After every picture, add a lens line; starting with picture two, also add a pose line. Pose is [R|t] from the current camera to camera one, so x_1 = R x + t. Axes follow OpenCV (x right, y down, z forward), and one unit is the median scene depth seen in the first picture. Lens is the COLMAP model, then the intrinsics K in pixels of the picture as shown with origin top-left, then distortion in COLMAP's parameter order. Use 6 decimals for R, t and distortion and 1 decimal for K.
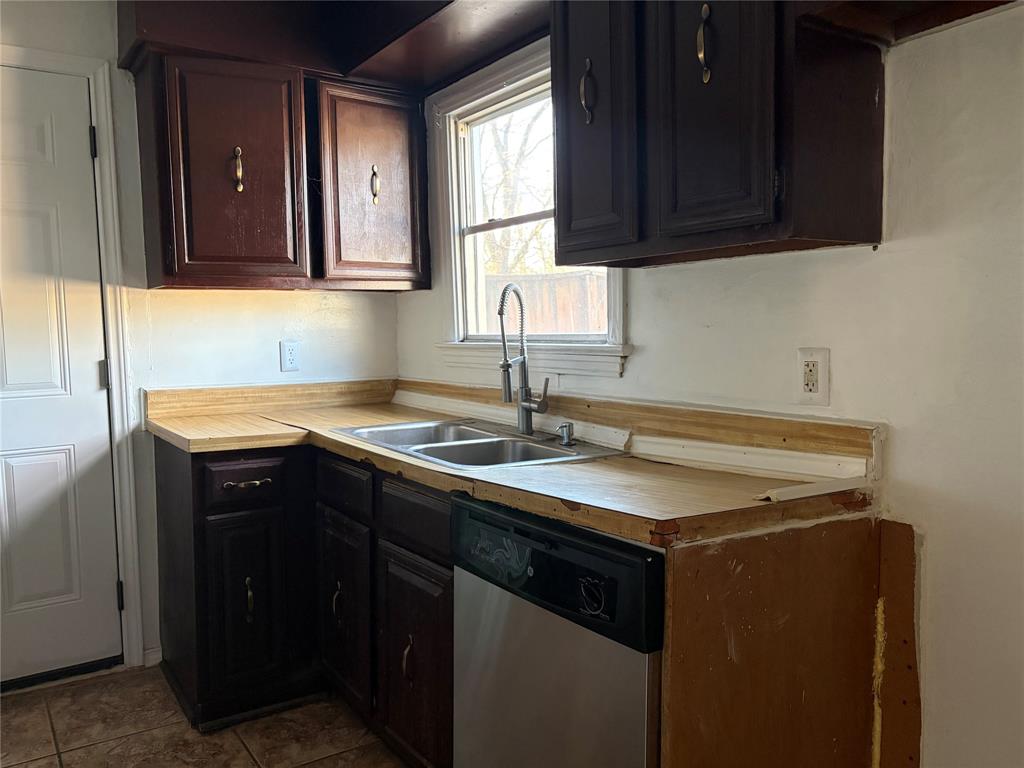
lens RADIAL K [[773.8, 0, 507.2], [0, 773.8, 378.8], [0, 0, 1]] dist [0.039712, -0.043666]
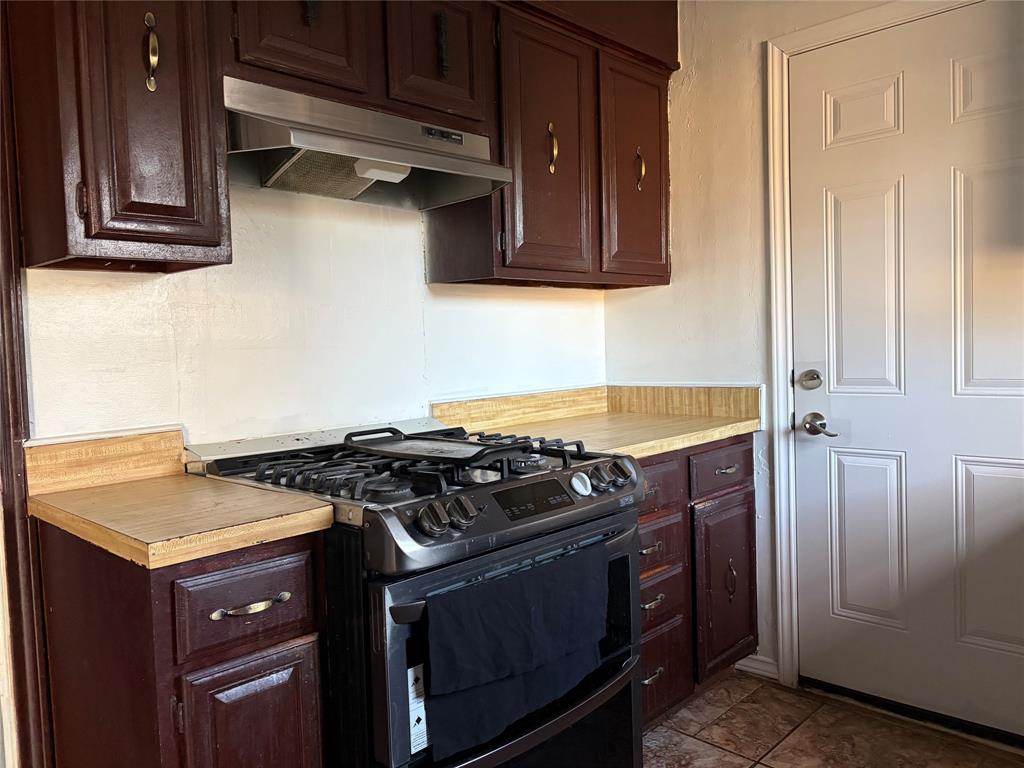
lens RADIAL K [[773.8, 0, 510.7], [0, 773.8, 382.6], [0, 0, 1]] dist [0.039712, -0.043666]
pose [[0.202999, 0.060066, -0.977335, 0.088127], [-0.038498, 0.997835, 0.053329, -0.014550], [0.978422, 0.026800, 0.204872, 0.314125]]
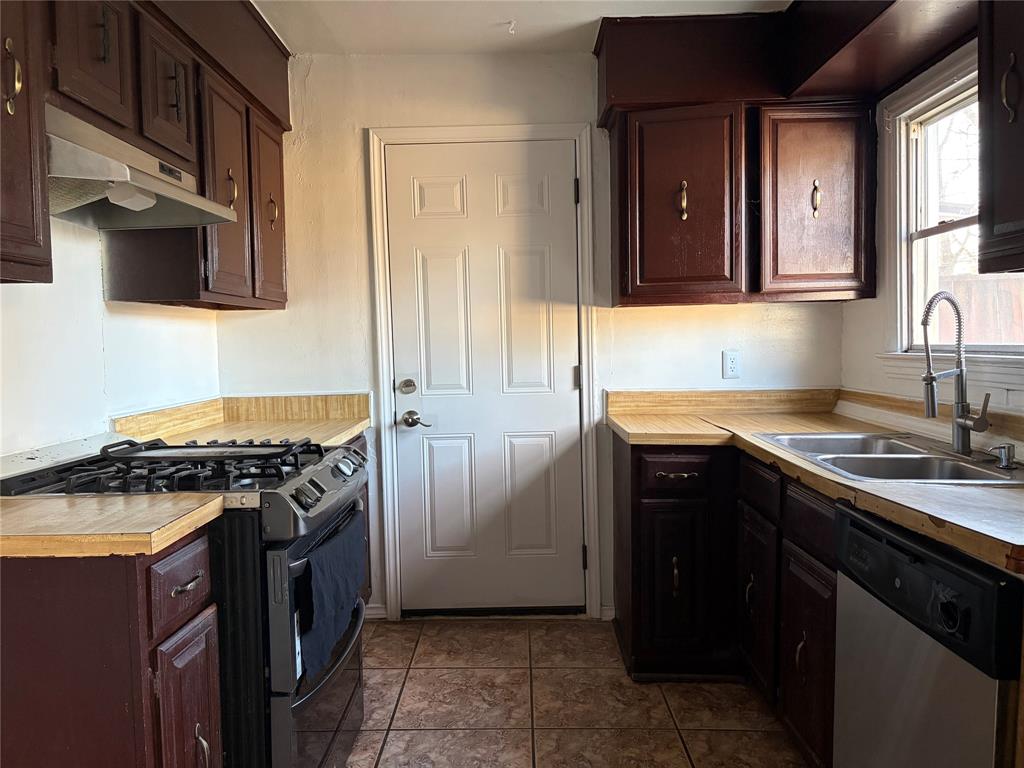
lens RADIAL K [[773.8, 0, 517.1], [0, 773.8, 379.1], [0, 0, 1]] dist [0.039712, -0.043666]
pose [[0.820395, 0.026883, -0.571165, 0.111142], [-0.030833, 0.999521, 0.002757, -0.002998], [0.570965, 0.015349, 0.820831, -0.070749]]
